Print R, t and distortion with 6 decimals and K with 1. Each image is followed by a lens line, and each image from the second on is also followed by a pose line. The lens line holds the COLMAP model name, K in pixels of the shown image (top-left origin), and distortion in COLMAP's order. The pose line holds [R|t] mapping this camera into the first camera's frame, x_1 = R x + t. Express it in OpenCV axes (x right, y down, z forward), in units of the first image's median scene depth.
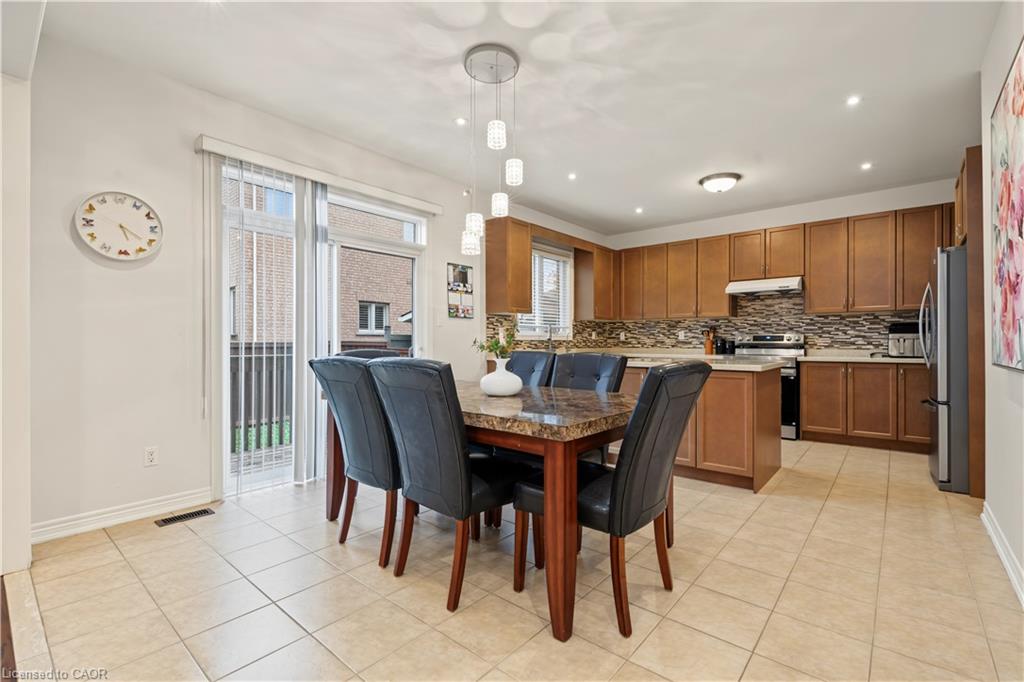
lens RADIAL K [[462.2, 0, 510.1], [0, 462.2, 344.0], [0, 0, 1]] dist [-0.000926, -0.000111]
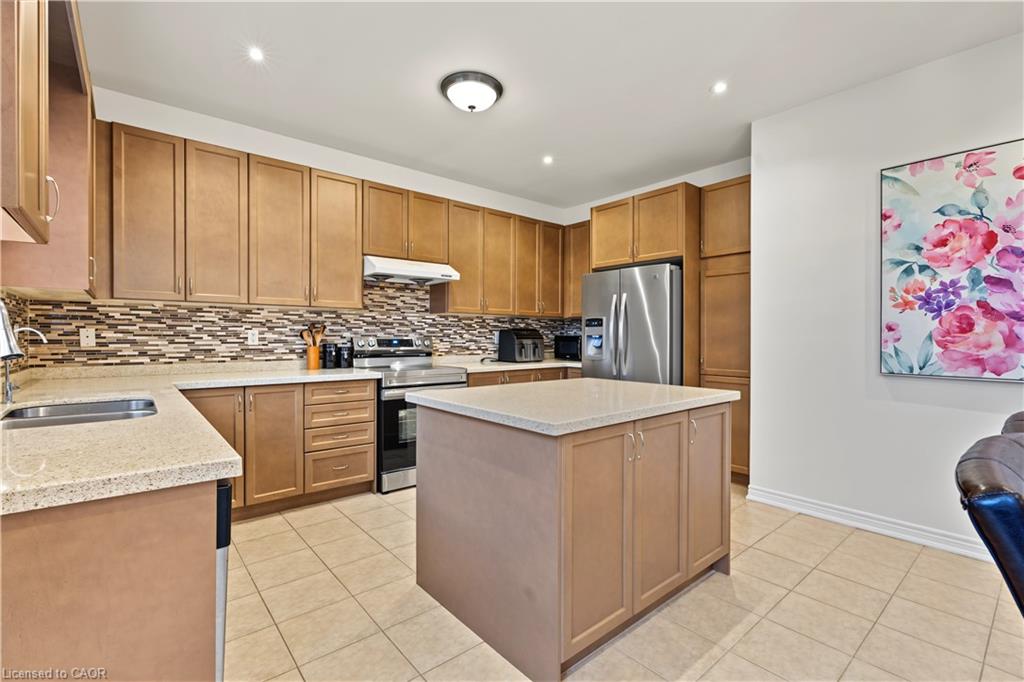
lens RADIAL K [[462.2, 0, 516.2], [0, 462.2, 345.6], [0, 0, 1]] dist [-0.000926, -0.000111]
pose [[0.168131, -0.002761, 0.985761, -0.111285], [0.015334, 0.999882, 0.000186, -0.005022], [-0.985645, 0.015085, 0.168154, 0.663573]]
